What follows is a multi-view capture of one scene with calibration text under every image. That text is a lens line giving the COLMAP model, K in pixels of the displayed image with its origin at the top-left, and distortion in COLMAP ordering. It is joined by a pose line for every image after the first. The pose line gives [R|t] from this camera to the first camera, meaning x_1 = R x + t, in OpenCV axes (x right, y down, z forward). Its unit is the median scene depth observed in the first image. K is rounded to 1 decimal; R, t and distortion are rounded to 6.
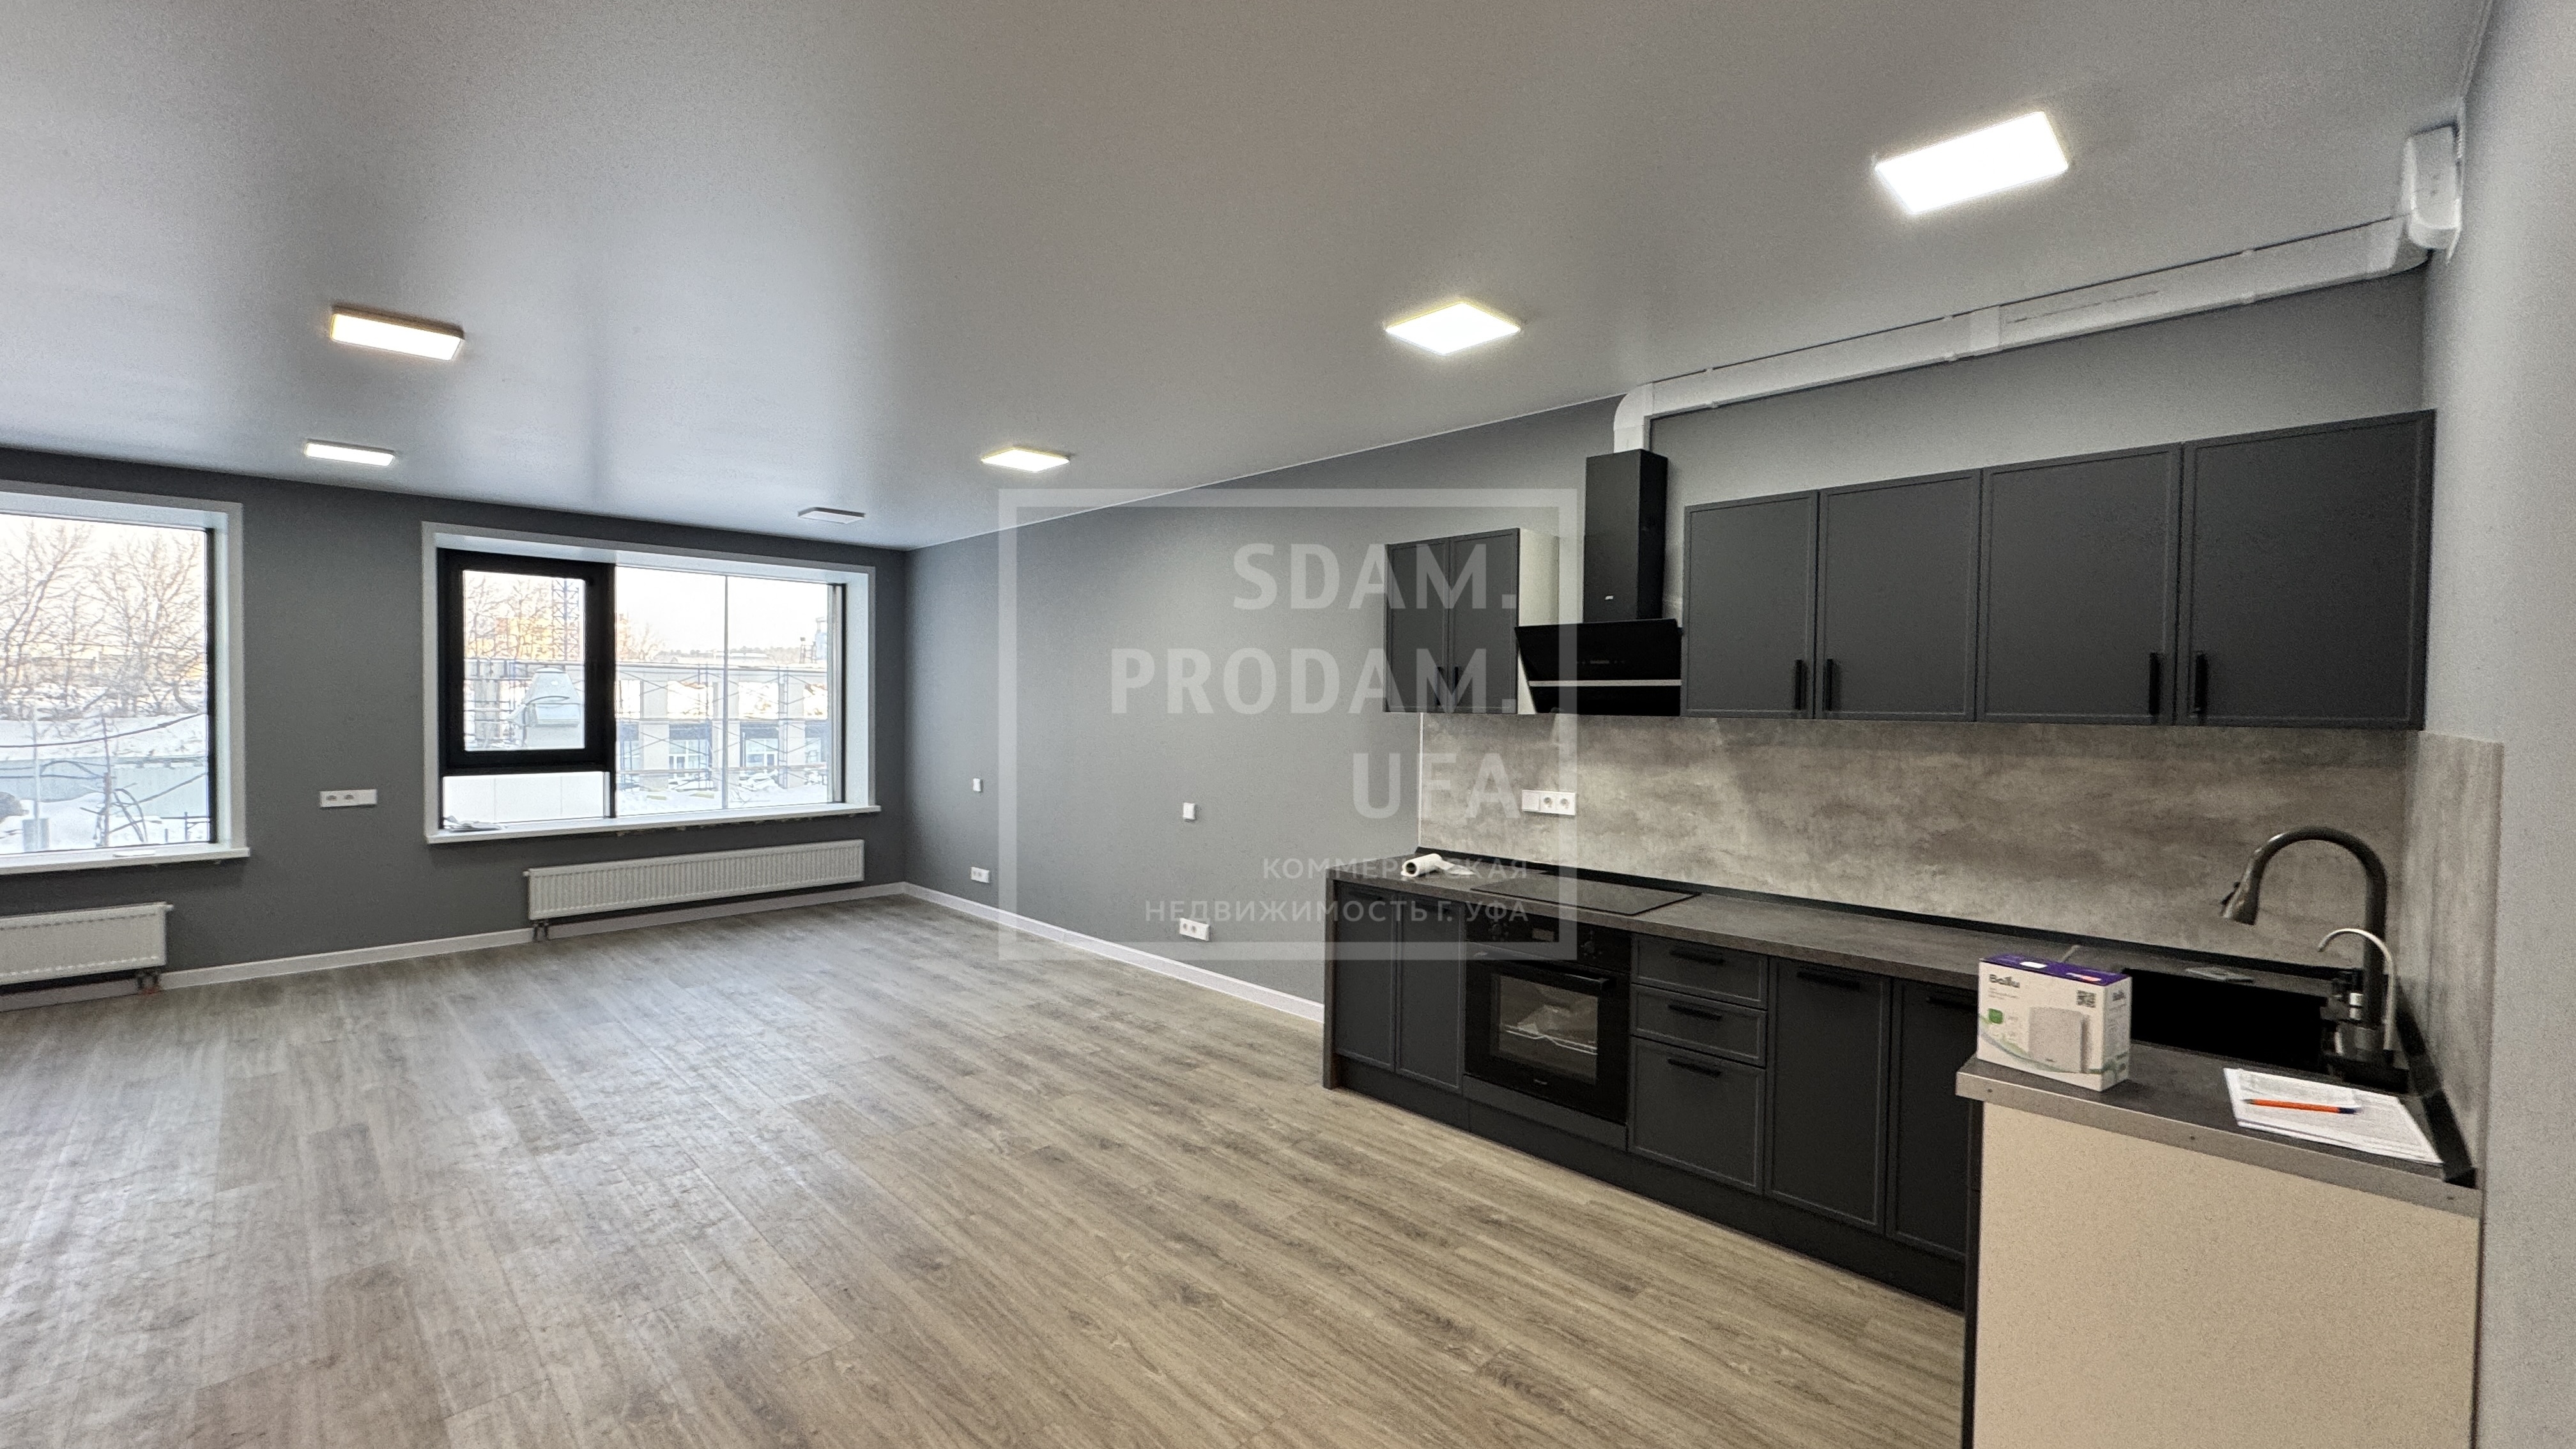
lens RADIAL K [[1017.5, 0, 1289.0], [0, 1017.5, 719.2], [0, 0, 1]] dist [-0.003263, 0.000786]
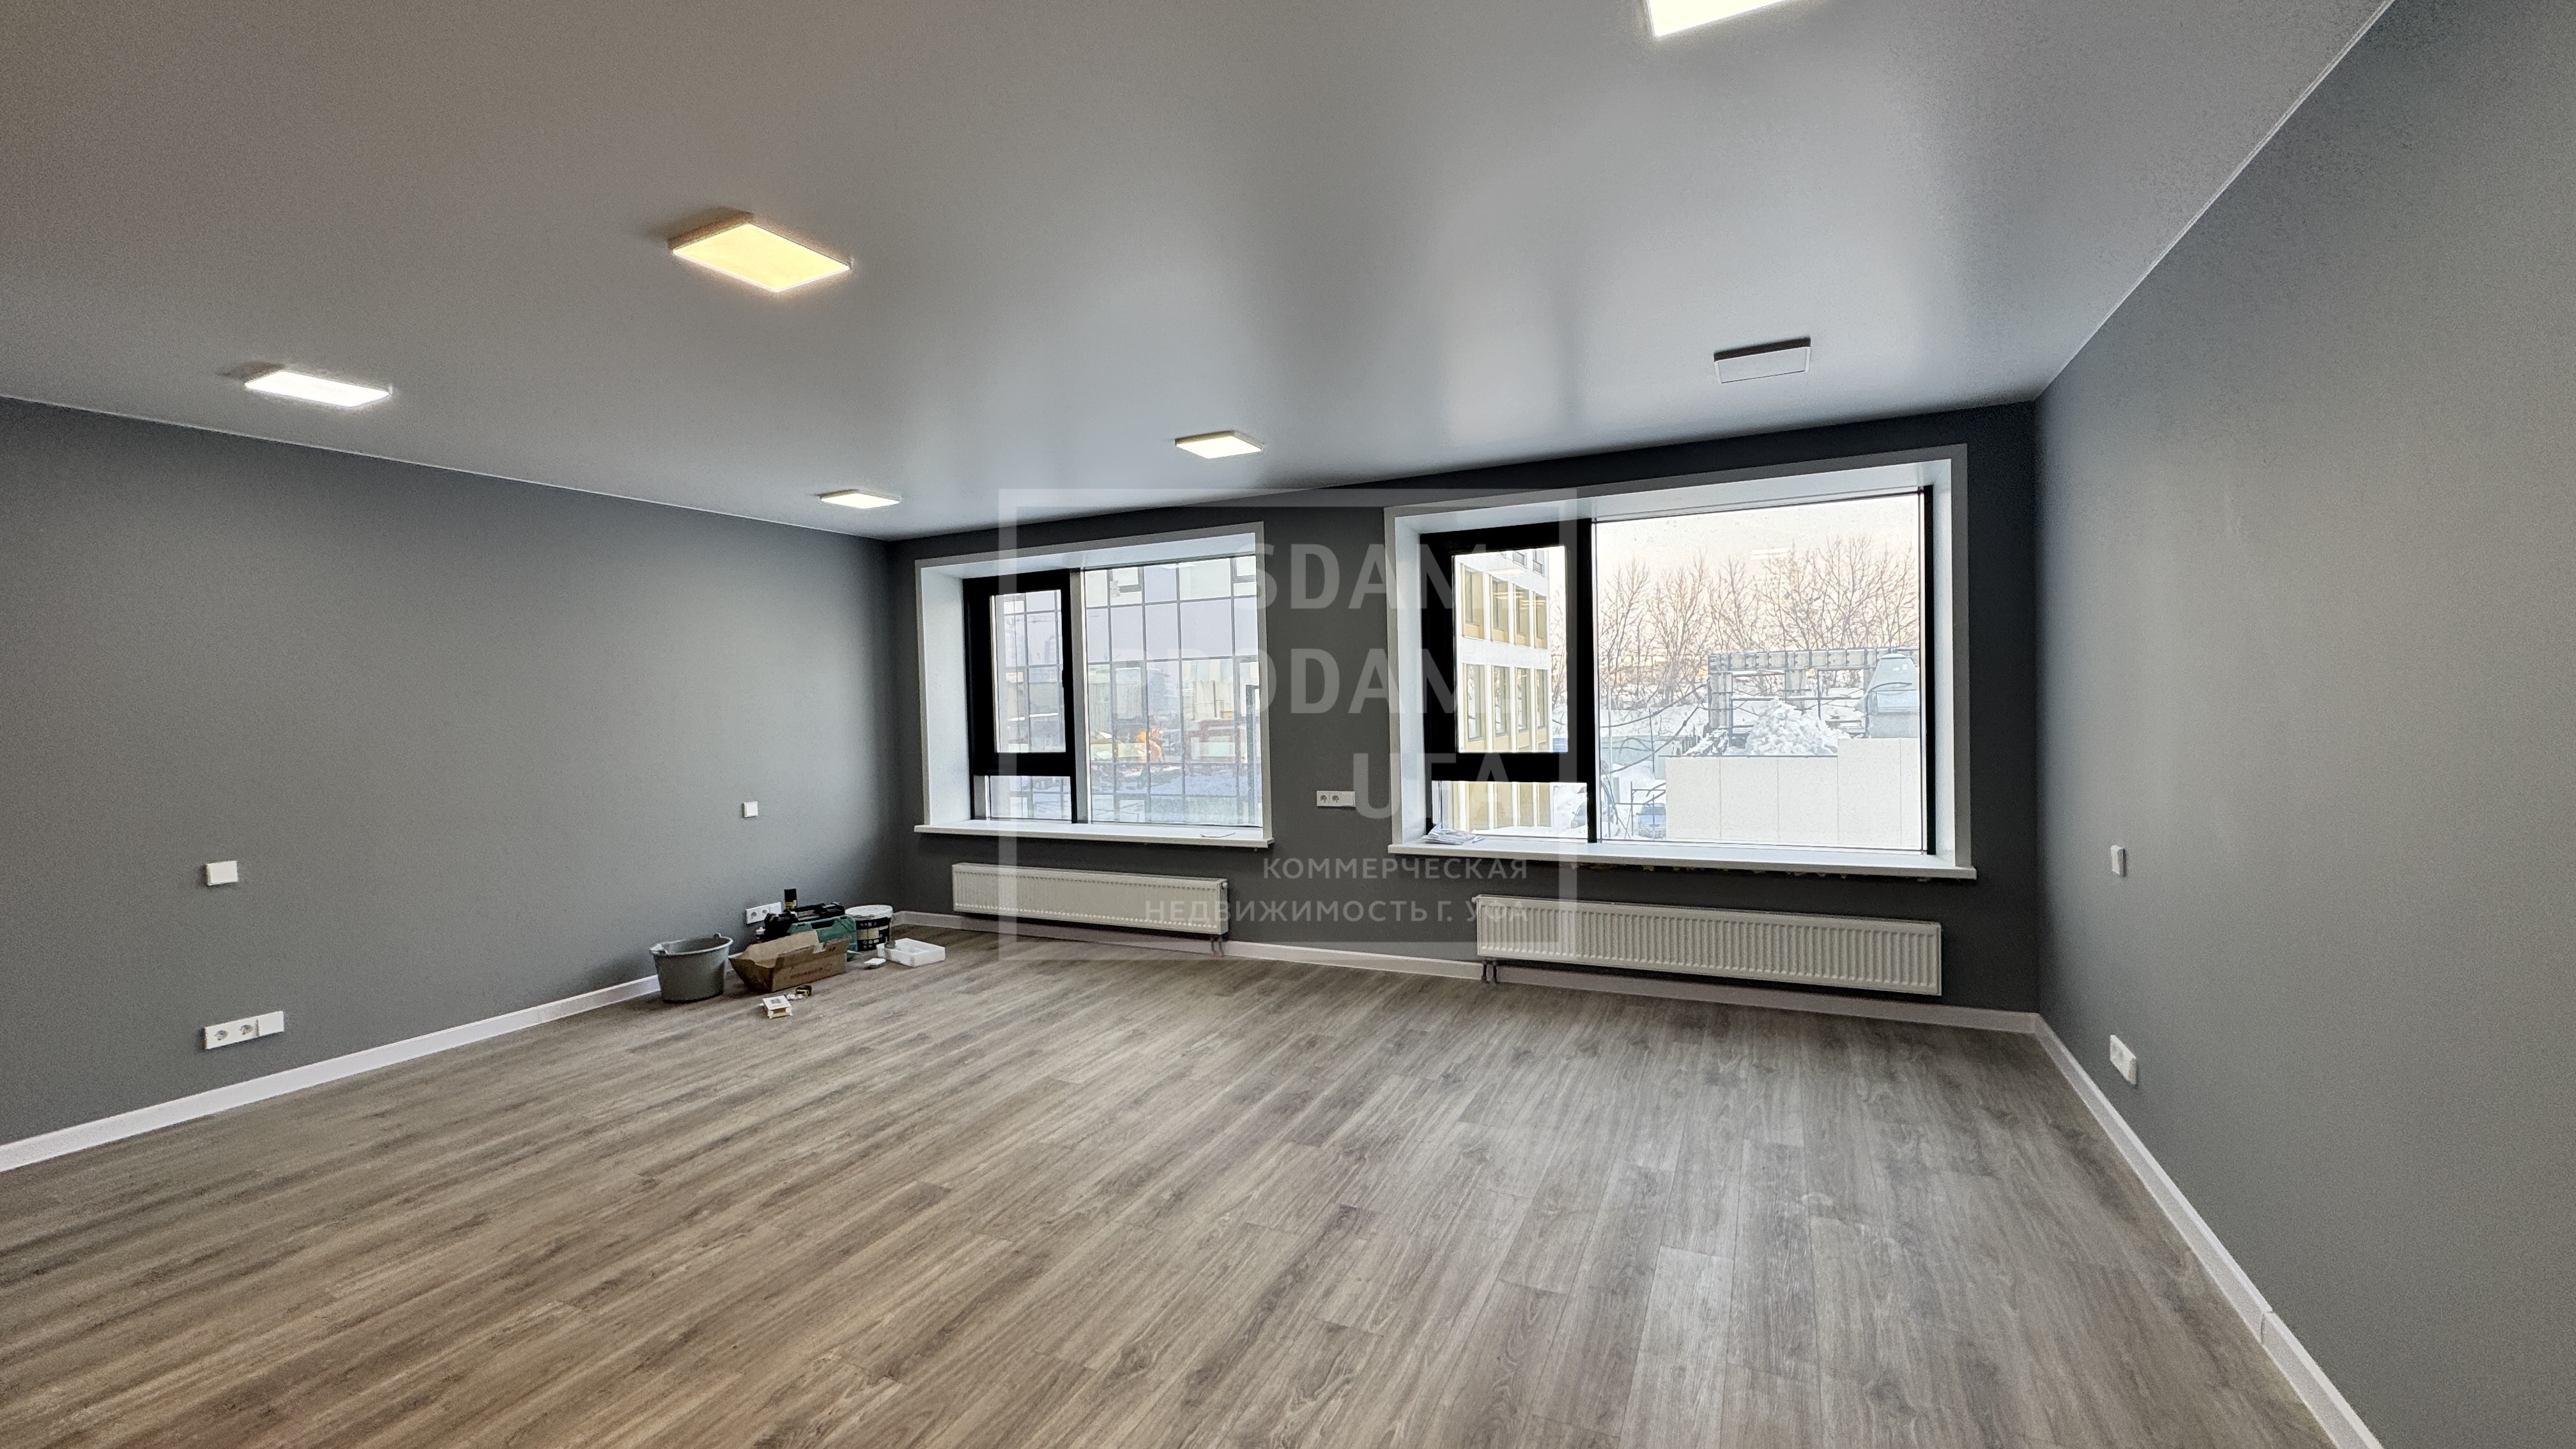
lens RADIAL K [[1017.5, 0, 1286.8], [0, 1017.5, 725.2], [0, 0, 1]] dist [-0.003263, 0.000786]
pose [[0.322710, 0.007927, -0.946465, 0.007605], [0.012610, 0.999840, 0.012673, -0.010849], [0.946414, -0.016025, 0.322558, 0.891188]]
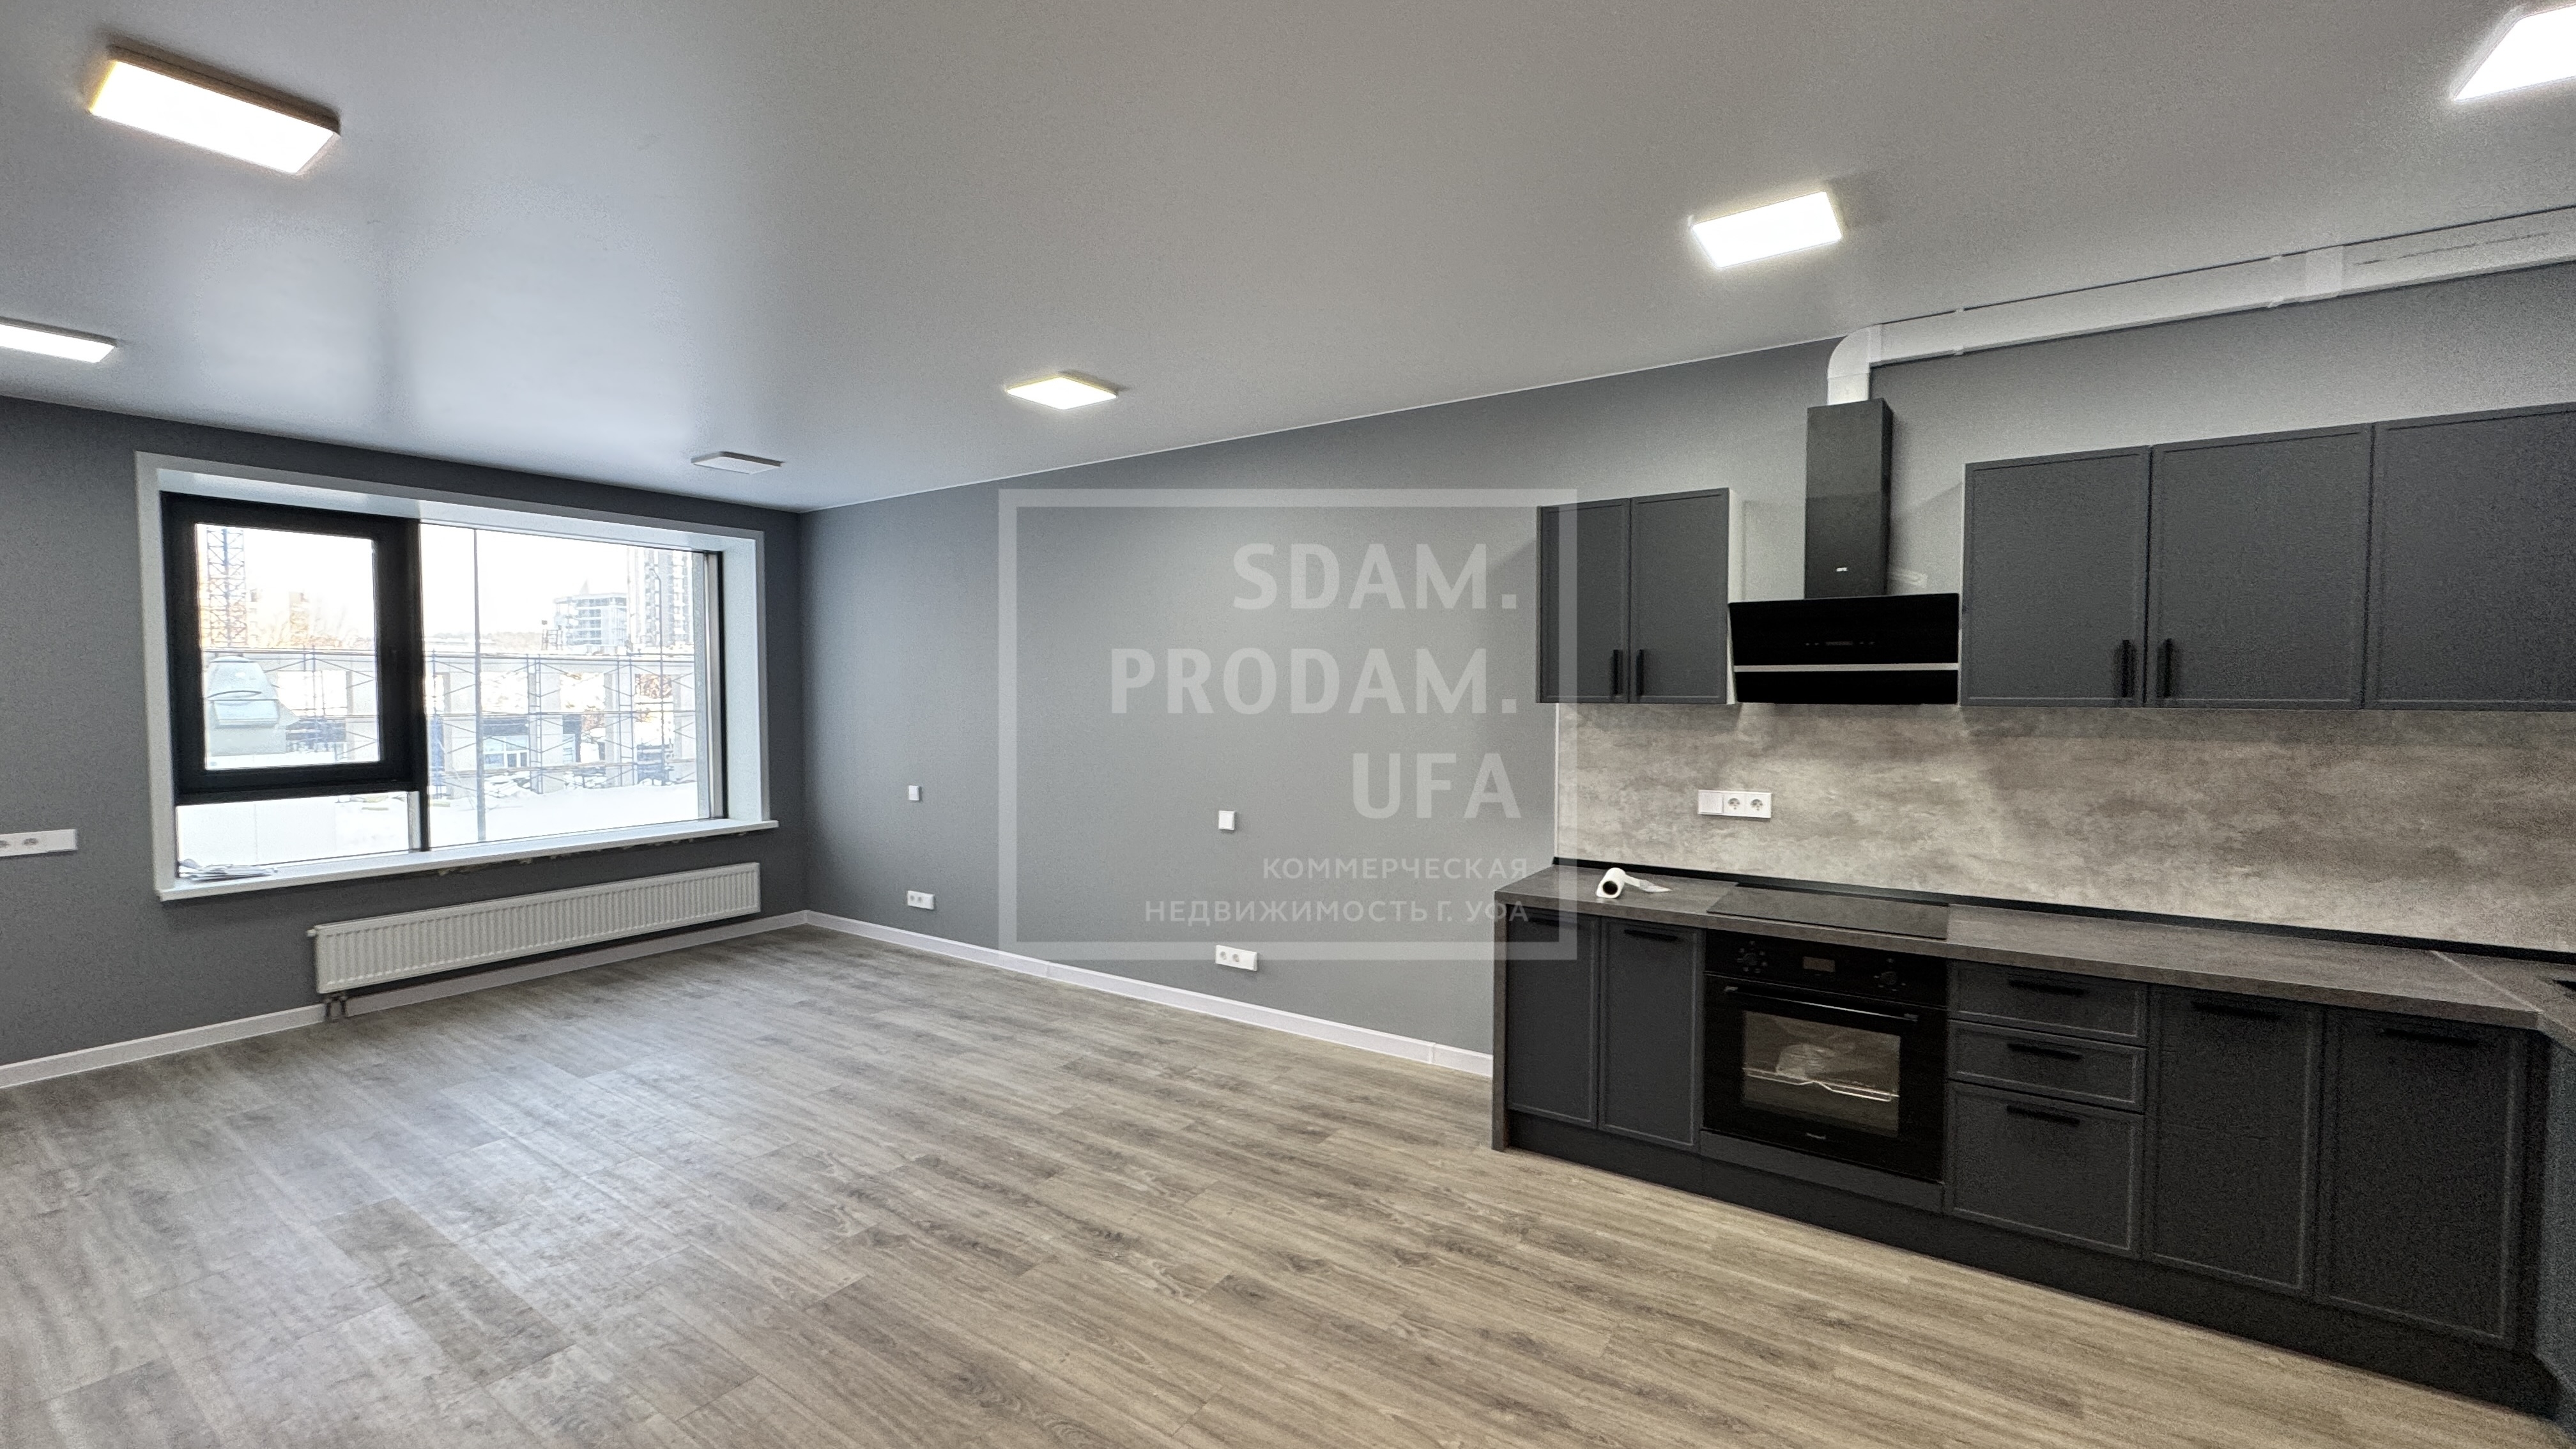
lens RADIAL K [[1017.5, 0, 1289.8], [0, 1017.5, 721.2], [0, 0, 1]] dist [-0.003263, 0.000786]
pose [[0.981962, -0.017223, 0.188294, -0.283447], [0.013761, 0.999712, 0.019677, -0.011923], [-0.188579, -0.016731, 0.981916, 0.209897]]
